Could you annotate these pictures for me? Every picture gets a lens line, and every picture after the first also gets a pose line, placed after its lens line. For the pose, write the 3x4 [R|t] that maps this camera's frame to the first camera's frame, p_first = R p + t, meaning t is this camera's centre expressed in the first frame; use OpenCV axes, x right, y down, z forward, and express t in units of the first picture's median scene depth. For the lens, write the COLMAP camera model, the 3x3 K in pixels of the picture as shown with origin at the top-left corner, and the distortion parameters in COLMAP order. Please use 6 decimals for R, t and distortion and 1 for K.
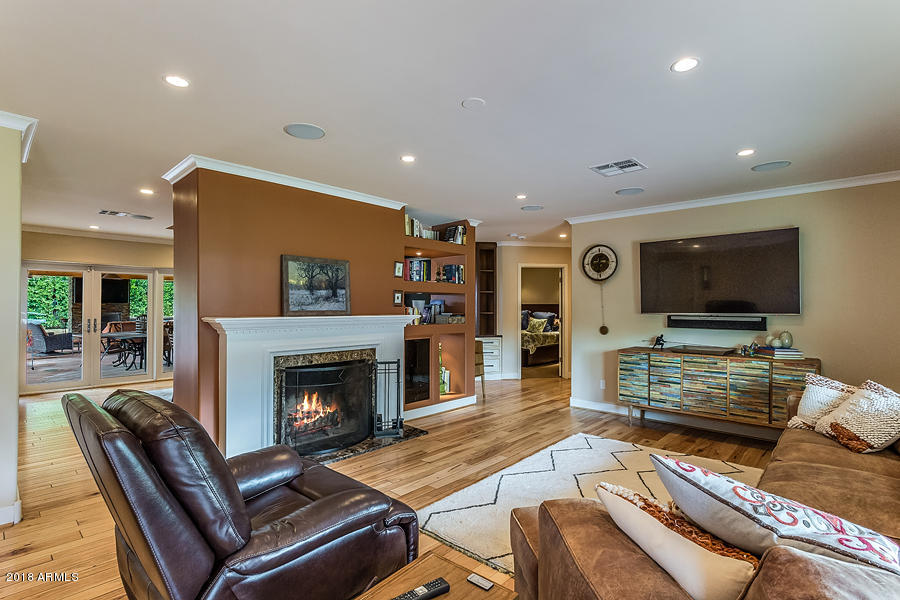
lens RADIAL K [[430.8, 0, 450.0], [0, 430.8, 300.0], [0, 0, 1]] dist [-0.002344, 0.000060]
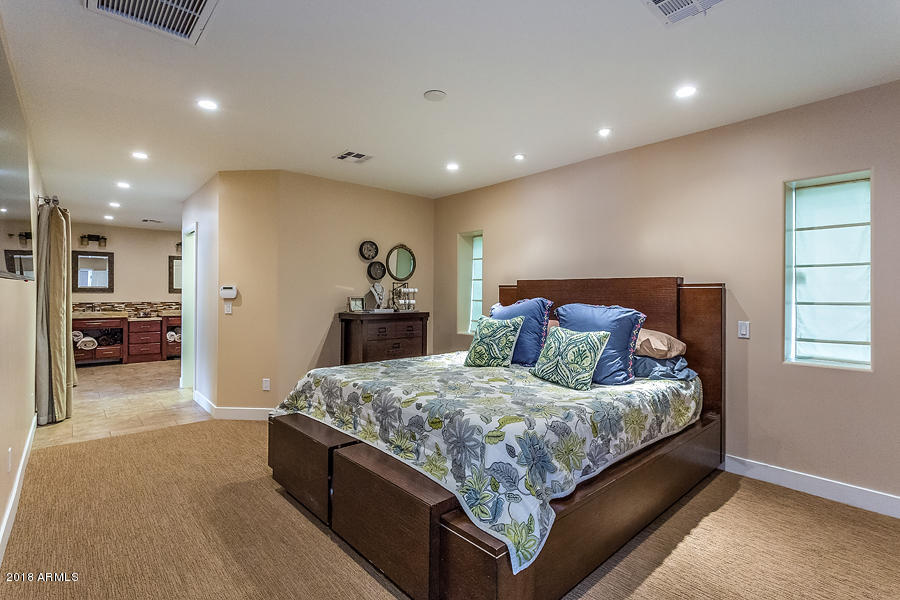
lens RADIAL K [[430.8, 0, 450.0], [0, 430.8, 300.0], [0, 0, 1]] dist [-0.002344, 0.000060]
pose [[0.994696, 0.005064, -0.102737, 0.519314], [-0.001605, 0.999430, 0.033724, 0.053266], [0.102849, -0.033380, 0.994137, 2.438683]]
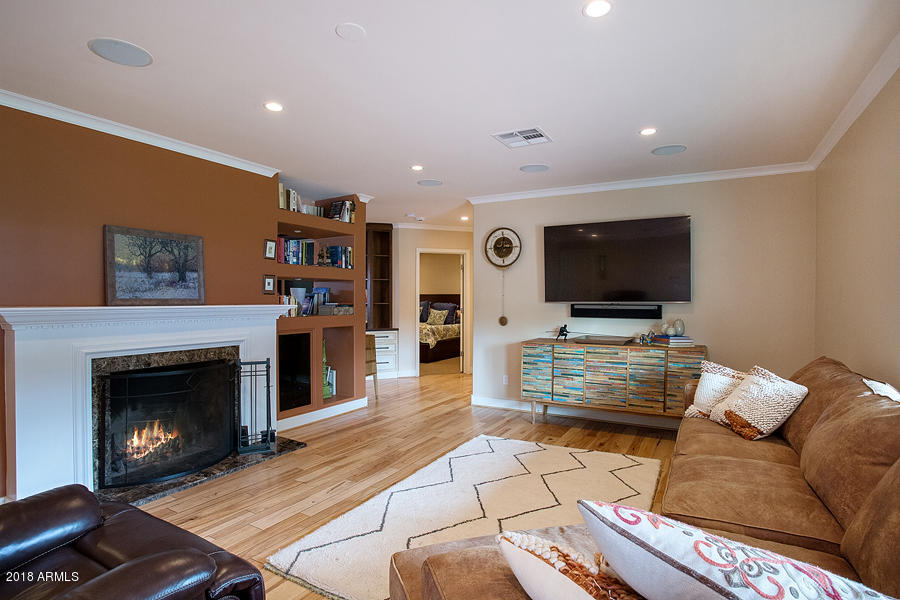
lens RADIAL K [[464.8, 0, 450.0], [0, 464.8, 300.0], [0, 0, 1]] dist [-0.067516, 0.000422]
pose [[0.975330, -0.001230, 0.220749, 0.026136], [-0.003188, 0.999802, 0.019657, 0.008426], [-0.220730, -0.019876, 0.975132, 0.080156]]
